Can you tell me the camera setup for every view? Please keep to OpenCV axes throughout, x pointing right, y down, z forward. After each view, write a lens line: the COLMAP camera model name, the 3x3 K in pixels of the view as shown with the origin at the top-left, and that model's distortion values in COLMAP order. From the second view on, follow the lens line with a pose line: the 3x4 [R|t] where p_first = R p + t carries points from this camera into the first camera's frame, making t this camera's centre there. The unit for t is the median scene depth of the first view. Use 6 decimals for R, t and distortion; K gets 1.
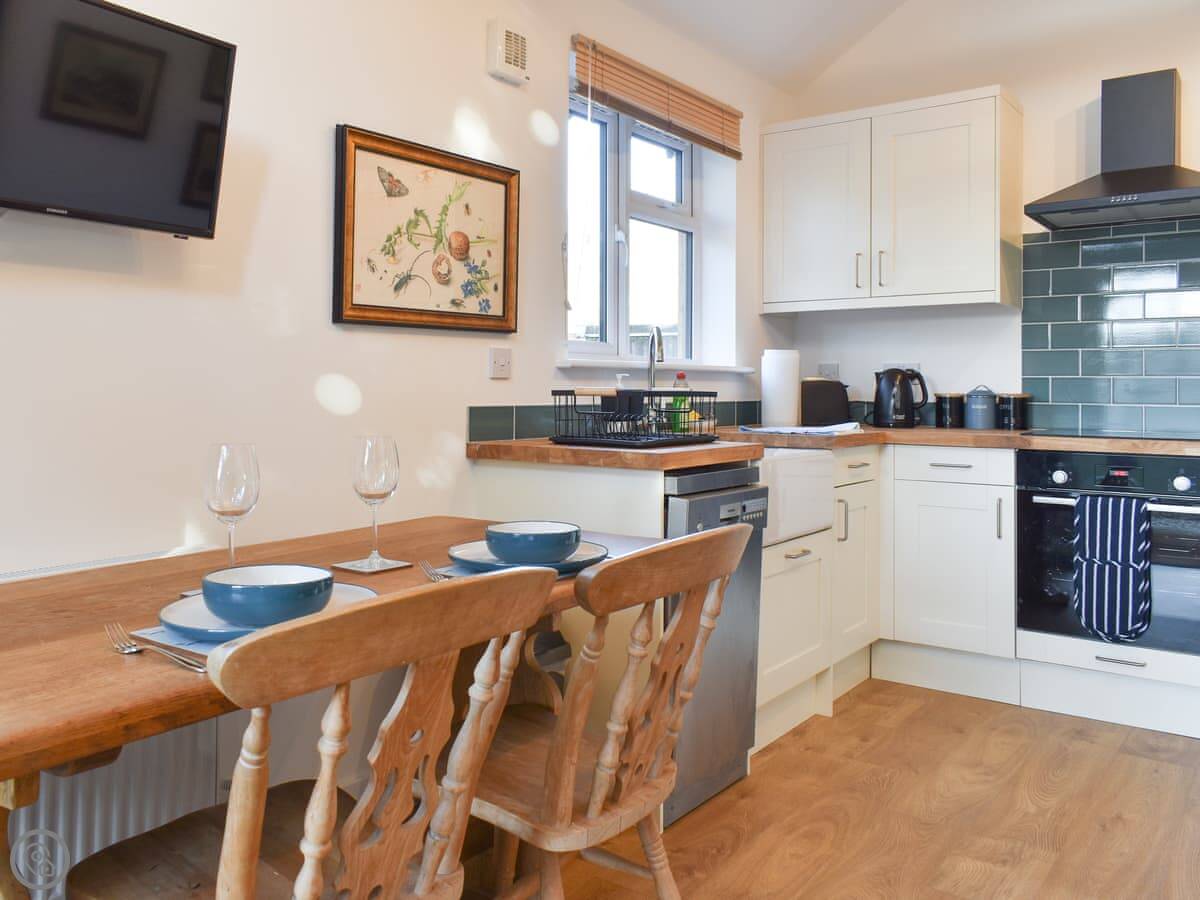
lens RADIAL K [[953.9, 0, 586.5], [0, 953.9, 388.4], [0, 0, 1]] dist [-0.002436, 0.003069]
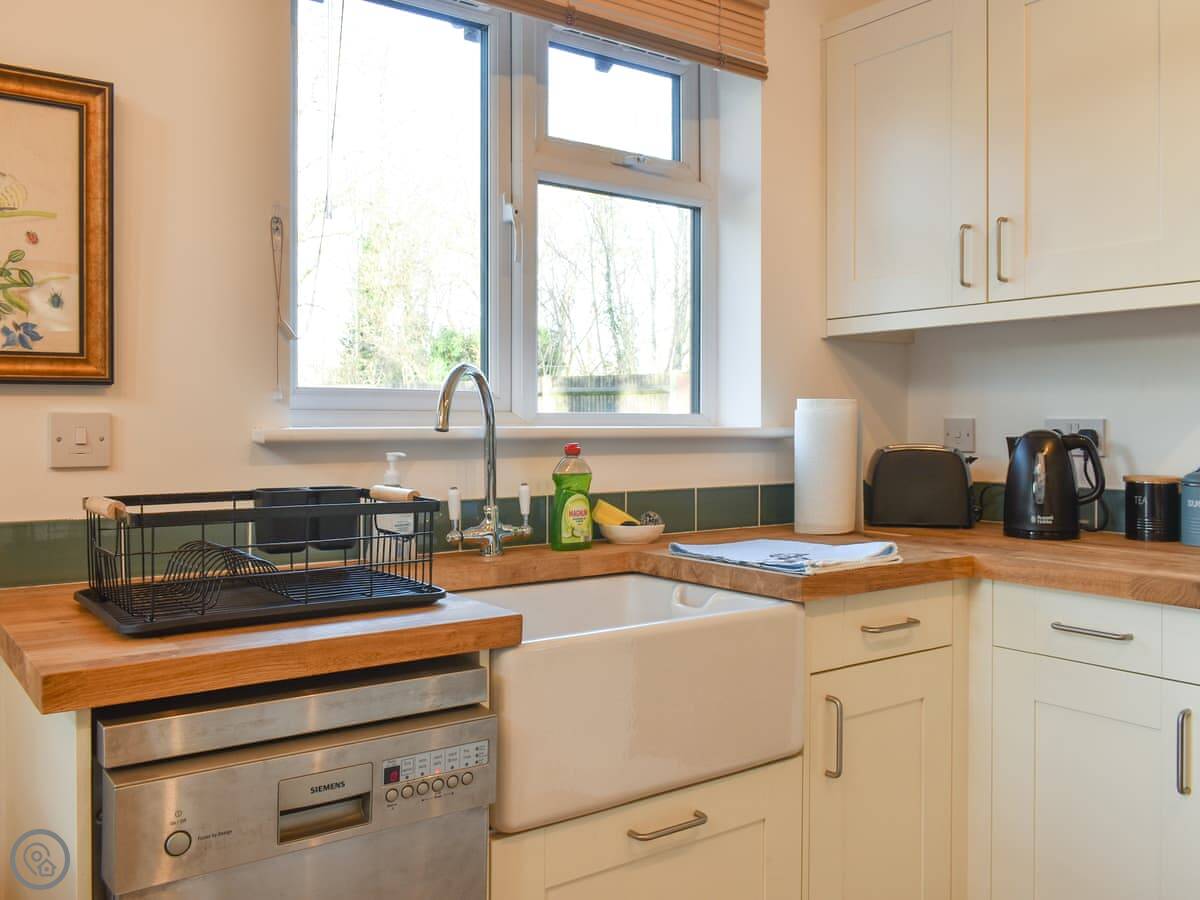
lens RADIAL K [[1039.8, 0, 603.5], [0, 1039.8, 439.3], [0, 0, 1]] dist [-0.009953, -0.011609]
pose [[0.960345, 0.002643, -0.278802, 0.248882], [0.000389, 0.999941, 0.010820, -0.022645], [0.278814, -0.010500, 0.960288, 0.353176]]
